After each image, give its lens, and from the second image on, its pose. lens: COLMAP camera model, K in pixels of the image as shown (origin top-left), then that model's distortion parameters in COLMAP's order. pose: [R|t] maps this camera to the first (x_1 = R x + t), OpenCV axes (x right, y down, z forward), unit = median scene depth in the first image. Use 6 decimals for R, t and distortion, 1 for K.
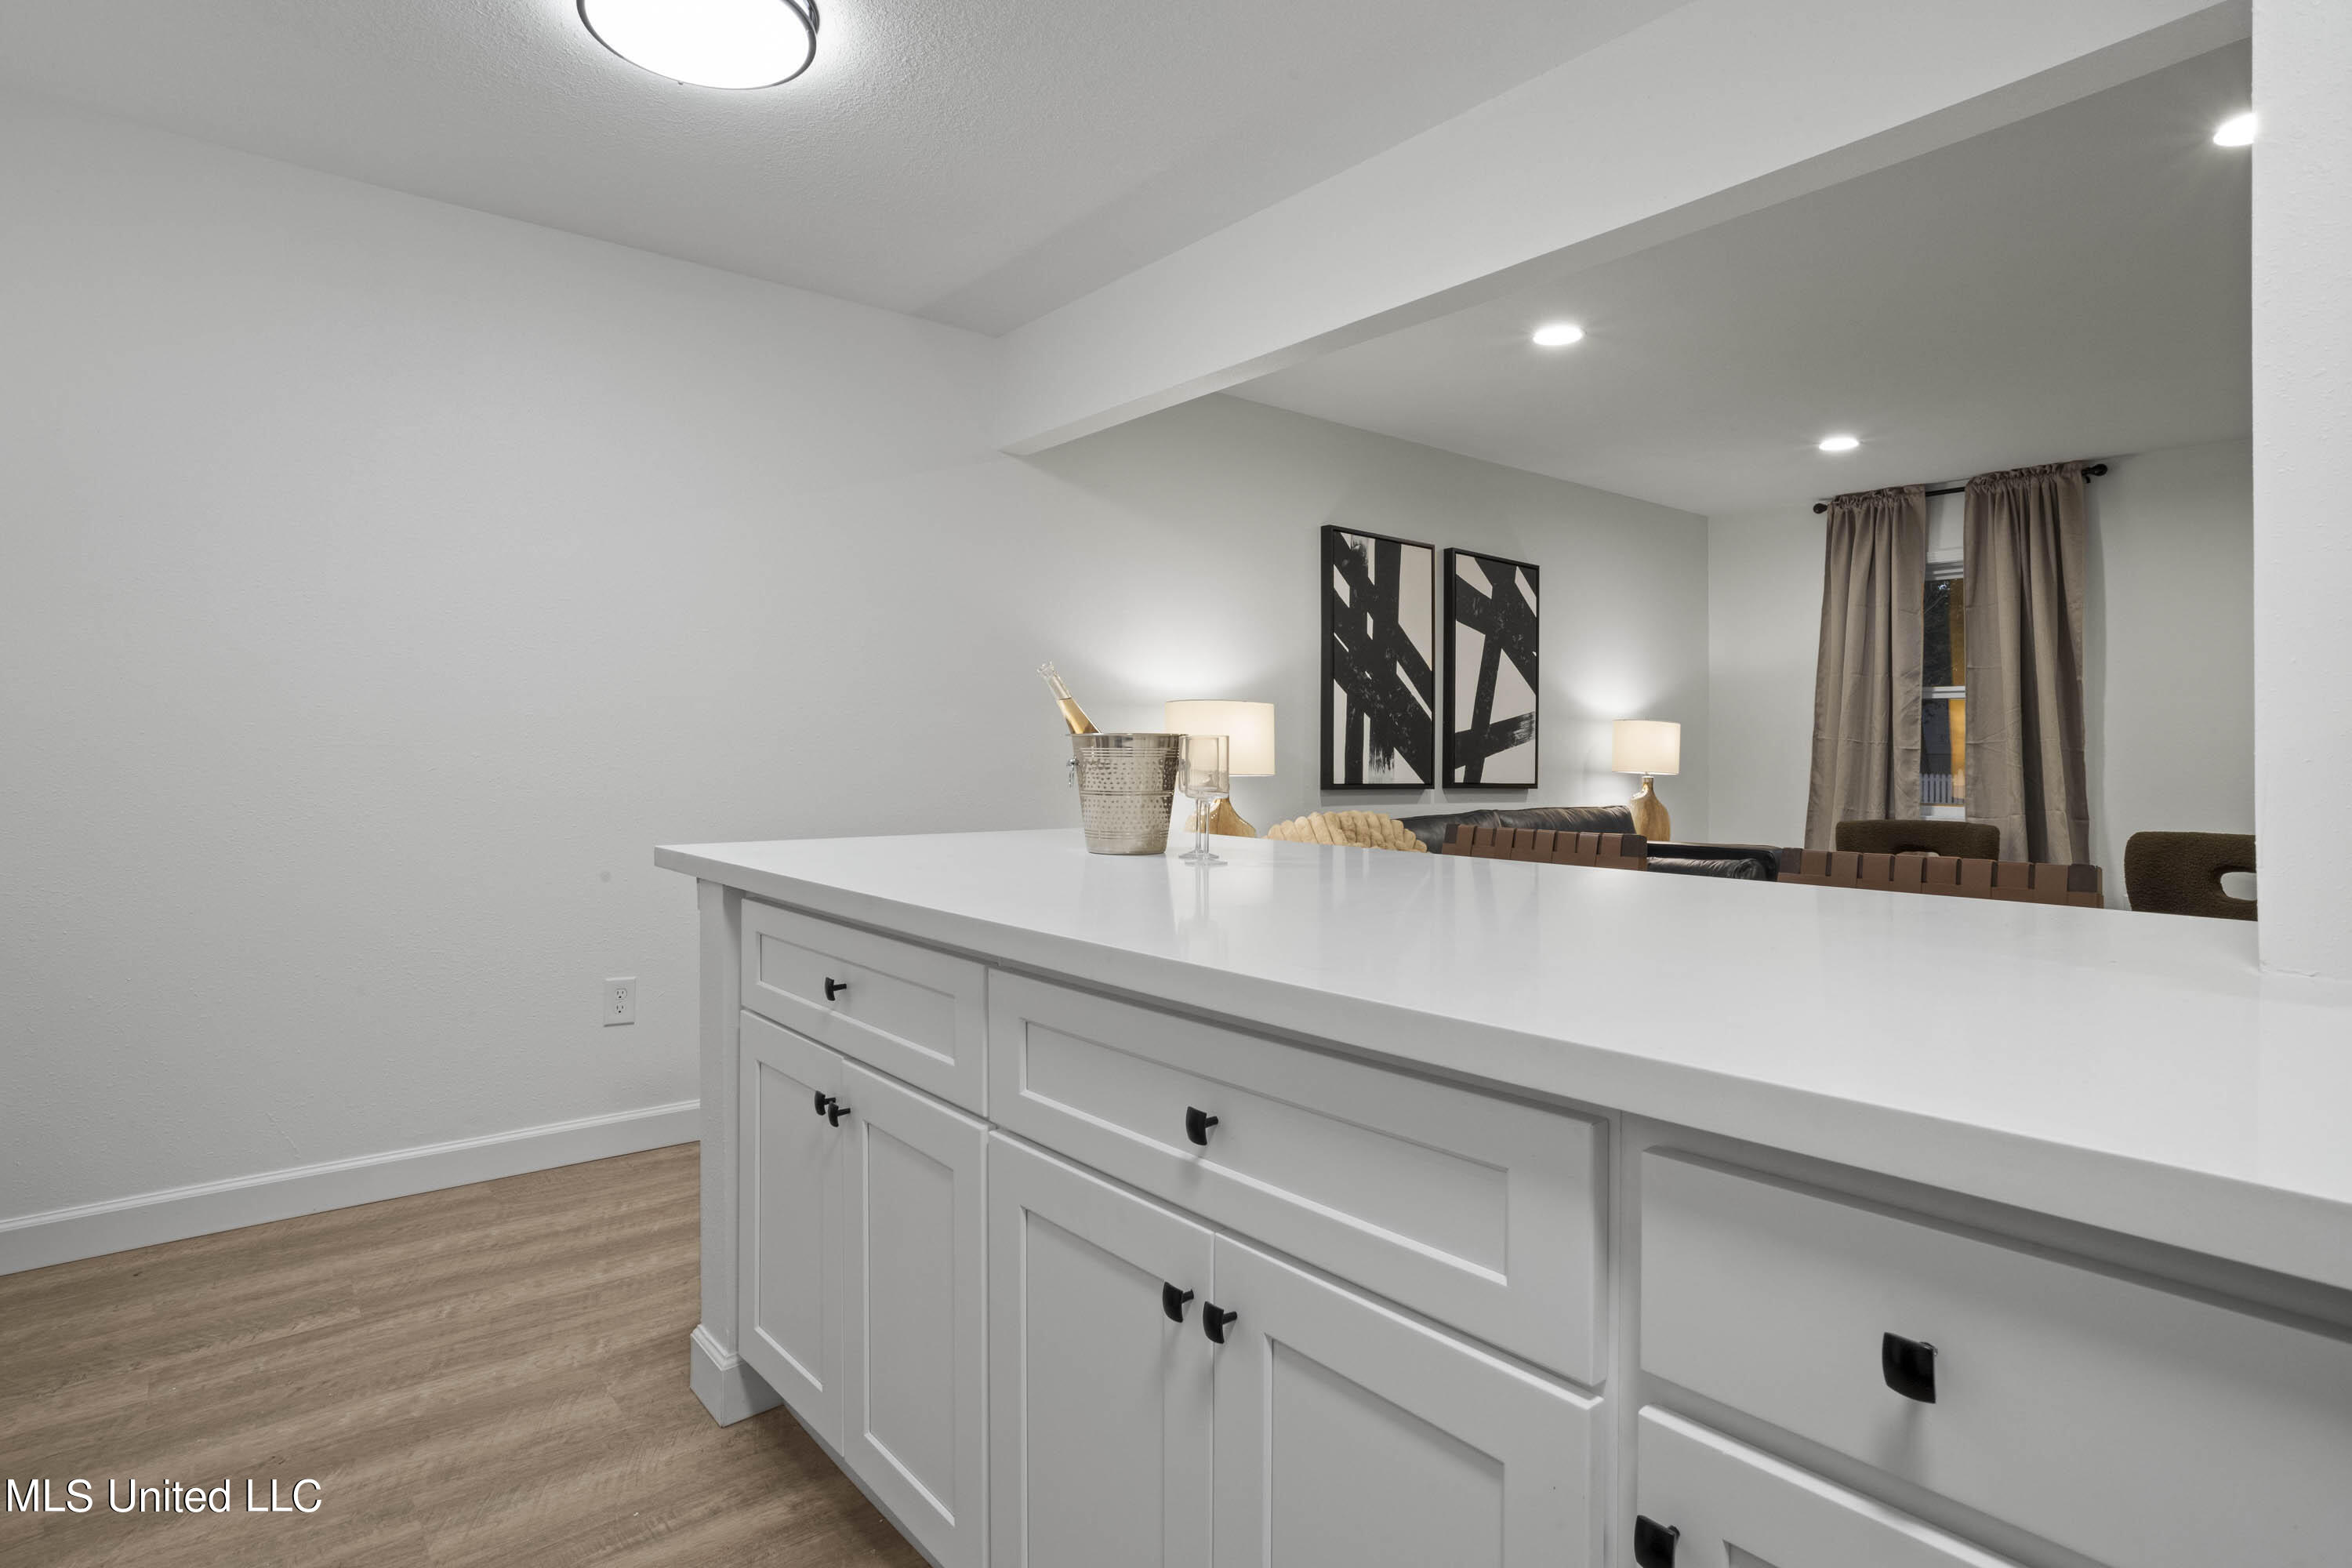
lens RADIAL K [[1201.2, 0, 1160.0], [0, 1201.2, 744.0], [0, 0, 1]] dist [-0.036521, 0.010148]
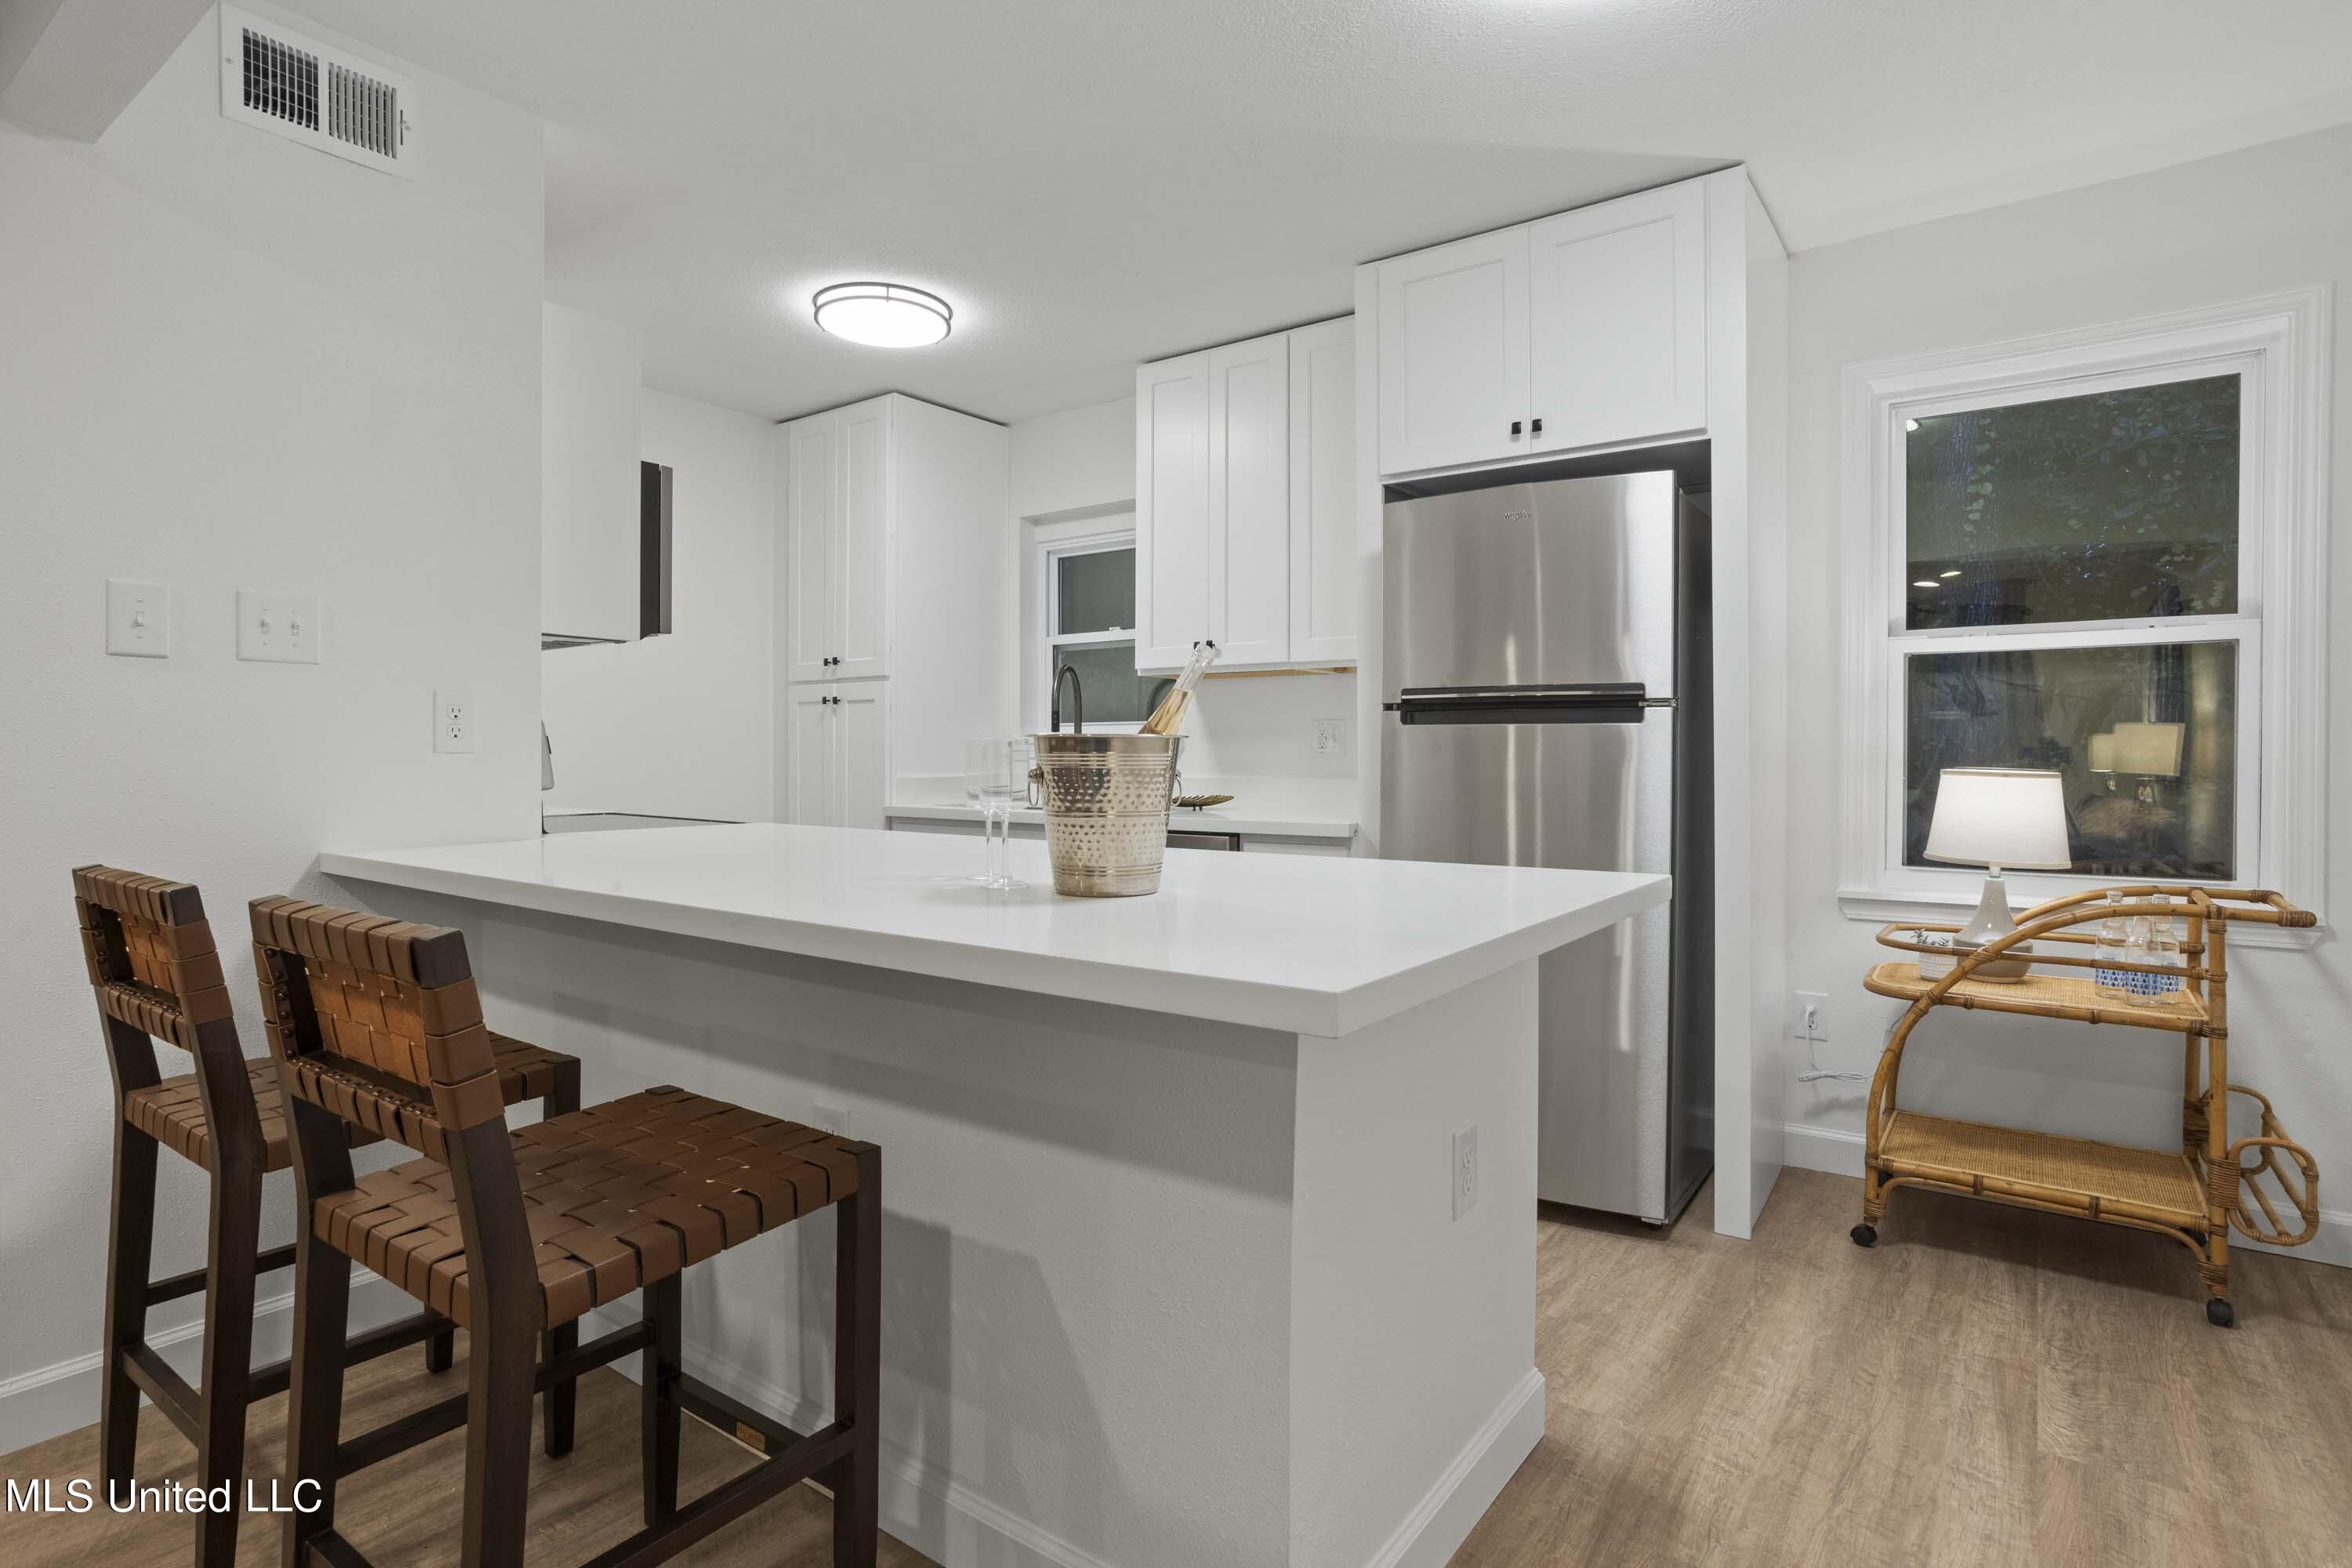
lens RADIAL K [[1201.2, 0, 1162.0], [0, 1201.2, 748.6], [0, 0, 1]] dist [-0.036521, 0.010148]
pose [[-0.966360, -0.007909, -0.257073, 0.054177], [-0.005768, 0.999942, -0.009081, 0.002789], [0.257130, -0.007292, -0.966349, 0.682083]]
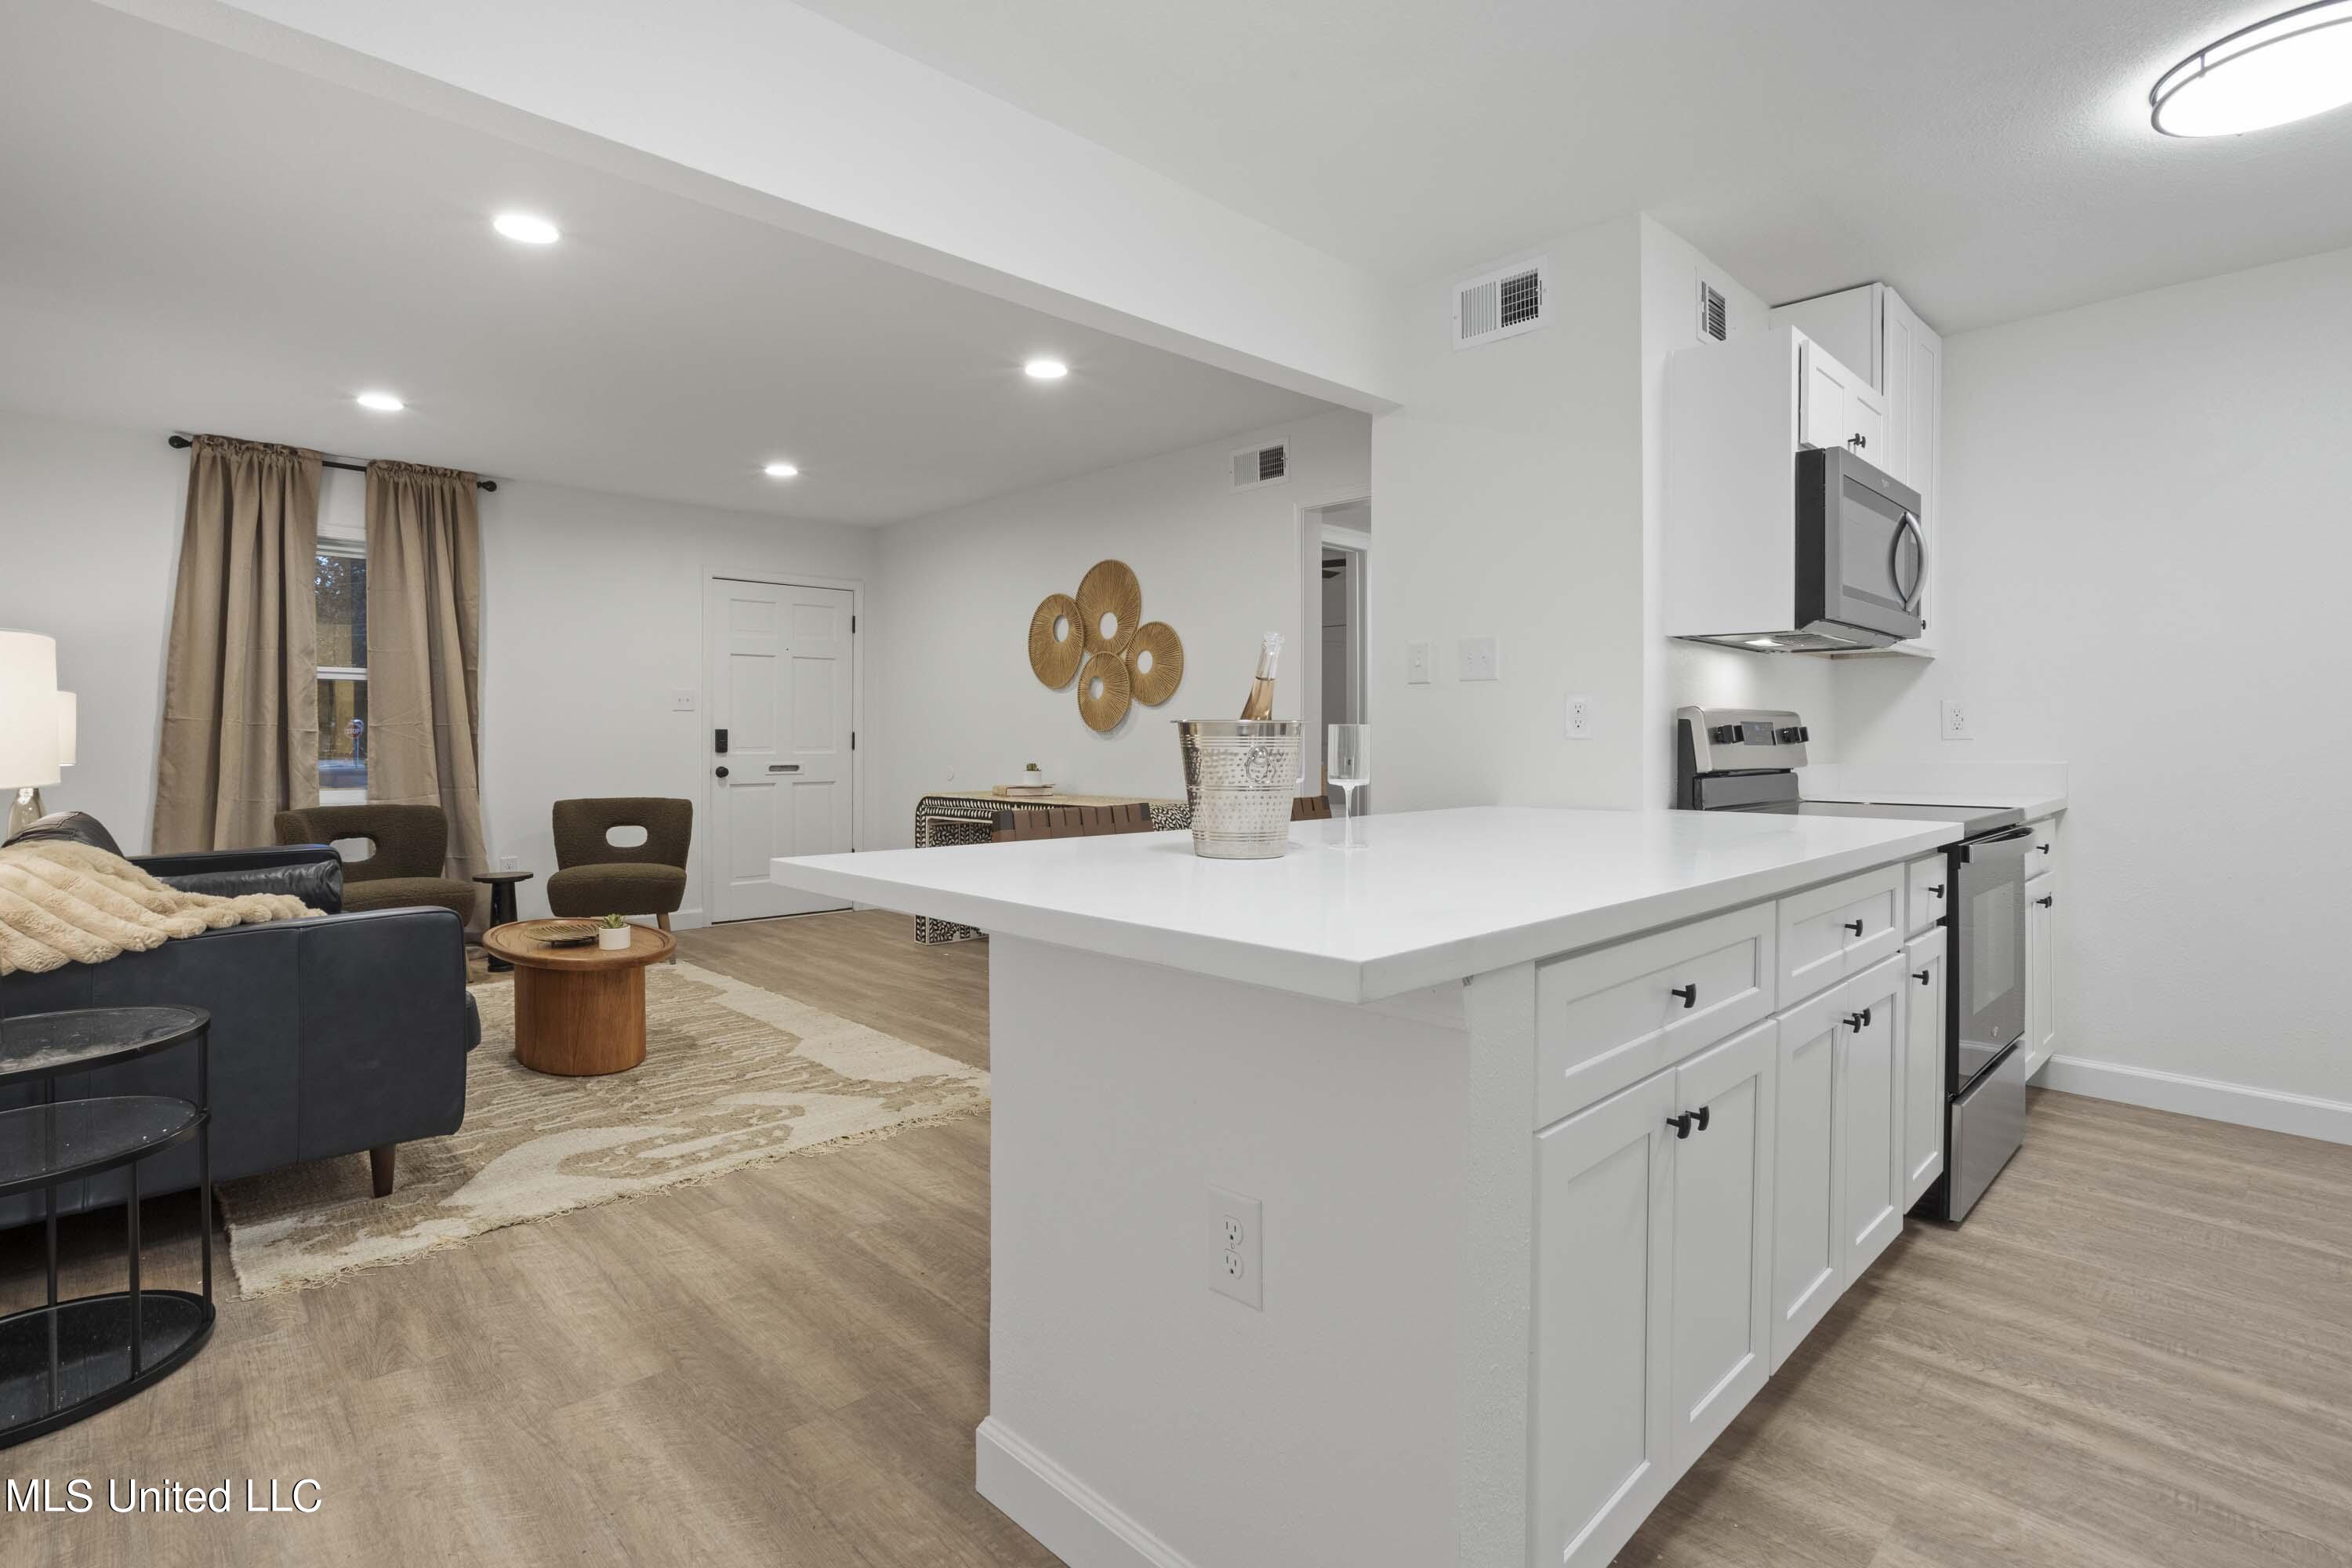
lens RADIAL K [[1137.8, 0, 1163.4], [0, 1137.8, 726.0], [0, 0, 1]] dist [-0.039103, 0.023156]
pose [[-0.088298, 0.004997, 0.996082, -0.334856], [-0.006809, 0.999961, -0.005620, 0.000268], [-0.996071, -0.007279, -0.088261, 0.442532]]
